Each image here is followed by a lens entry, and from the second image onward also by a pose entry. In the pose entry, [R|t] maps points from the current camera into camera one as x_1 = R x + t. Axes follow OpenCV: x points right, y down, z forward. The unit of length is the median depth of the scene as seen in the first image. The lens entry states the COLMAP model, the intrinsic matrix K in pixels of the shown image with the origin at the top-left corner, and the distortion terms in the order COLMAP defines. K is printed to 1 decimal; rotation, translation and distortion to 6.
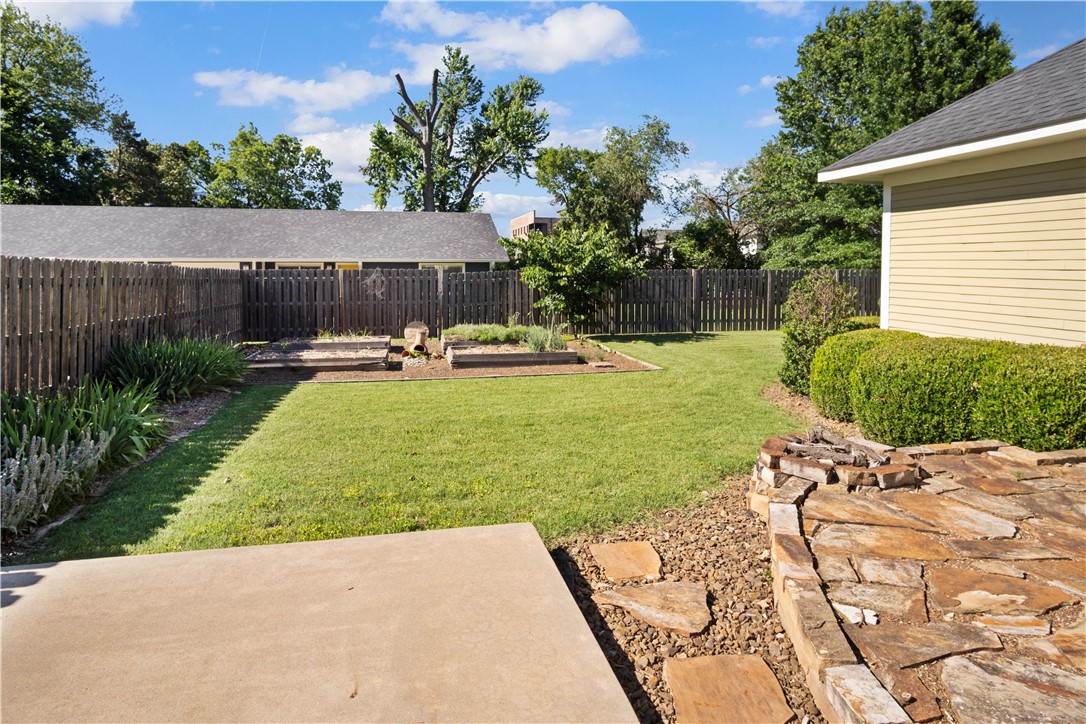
lens RADIAL K [[612.6, 0, 542.5], [0, 612.6, 279.2], [0, 0, 1]] dist [-0.022569, -0.000680]
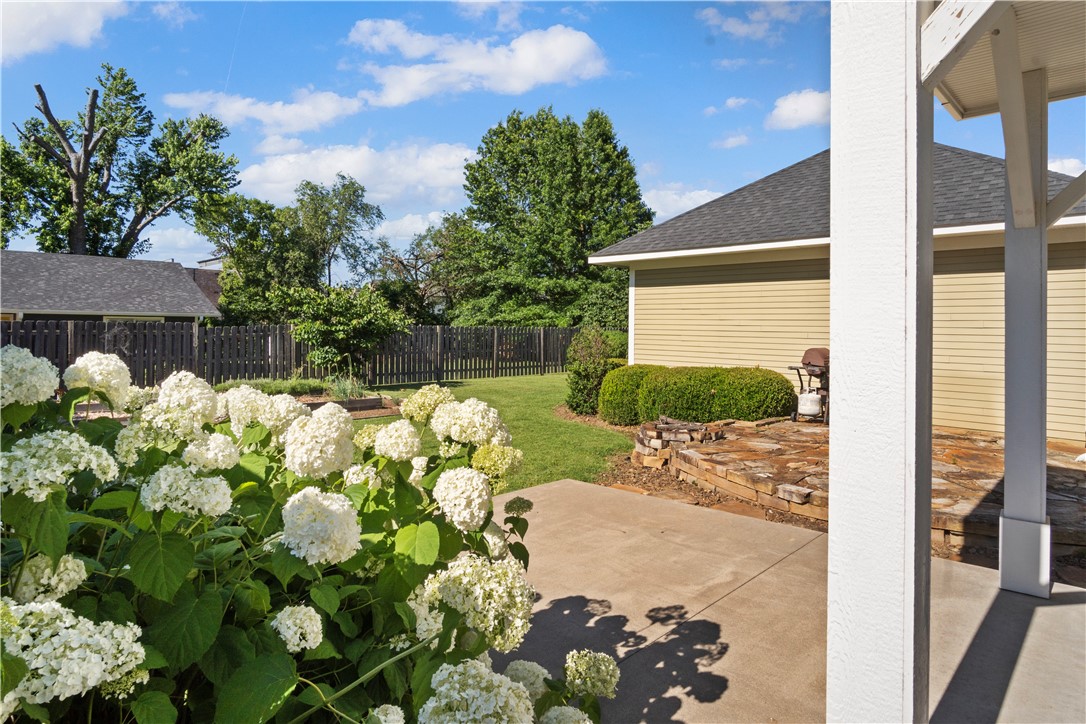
lens RADIAL K [[608.0, 0, 542.9], [0, 608.0, 318.3], [0, 0, 1]] dist [-0.015614, 0.000186]
pose [[0.844359, 0.015911, 0.535541, -0.106261], [0.001318, 0.999494, -0.031773, 0.003535], [-0.535776, 0.027534, 0.843911, -0.035974]]
